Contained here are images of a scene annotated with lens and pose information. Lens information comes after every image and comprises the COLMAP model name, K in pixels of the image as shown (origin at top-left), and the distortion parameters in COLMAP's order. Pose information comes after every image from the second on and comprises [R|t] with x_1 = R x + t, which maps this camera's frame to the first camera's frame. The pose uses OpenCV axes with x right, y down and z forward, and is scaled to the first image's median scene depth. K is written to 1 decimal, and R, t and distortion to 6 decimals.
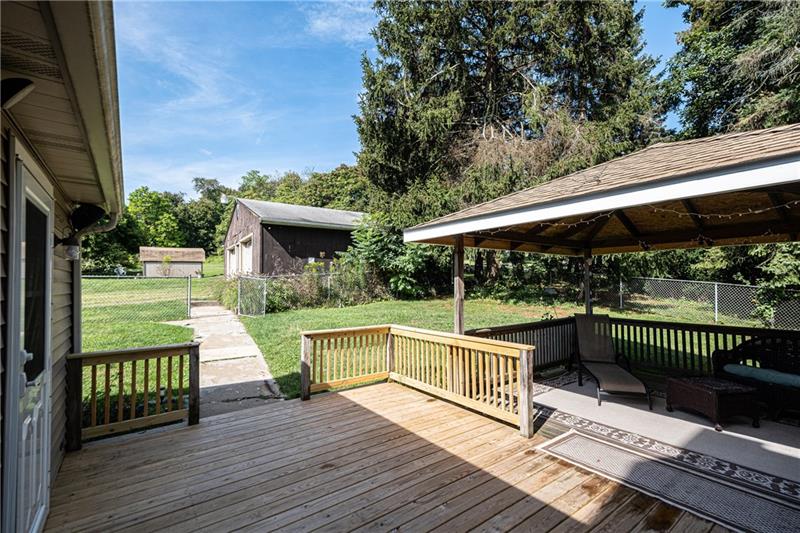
lens RADIAL K [[359.5, 0, 400.0], [0, 359.5, 266.5], [0, 0, 1]] dist [0.013952, -0.000006]
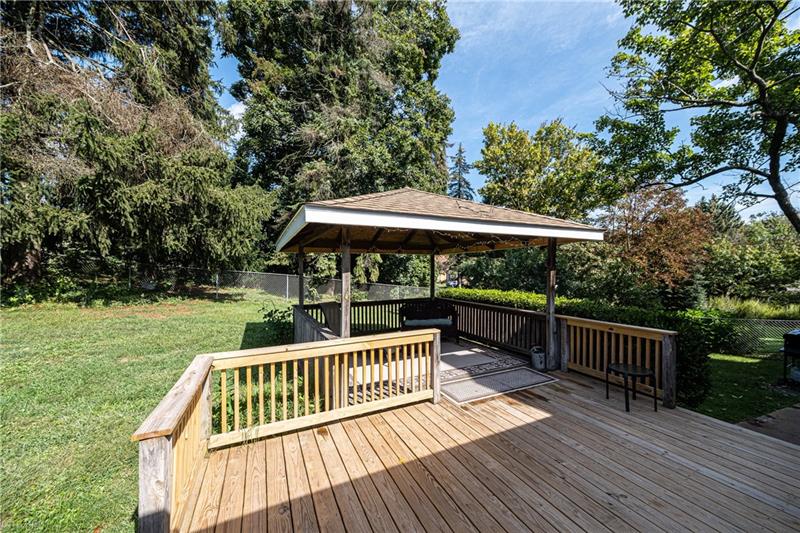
lens RADIAL K [[298.8, 0, 400.0], [0, 298.8, 266.5], [0, 0, 1]] dist [0.000075, -0.000015]
pose [[0.203277, 0.013900, 0.979023, -0.735157], [-0.031481, 0.999475, -0.007653, 0.019283], [-0.978615, -0.029265, 0.203608, 1.007335]]
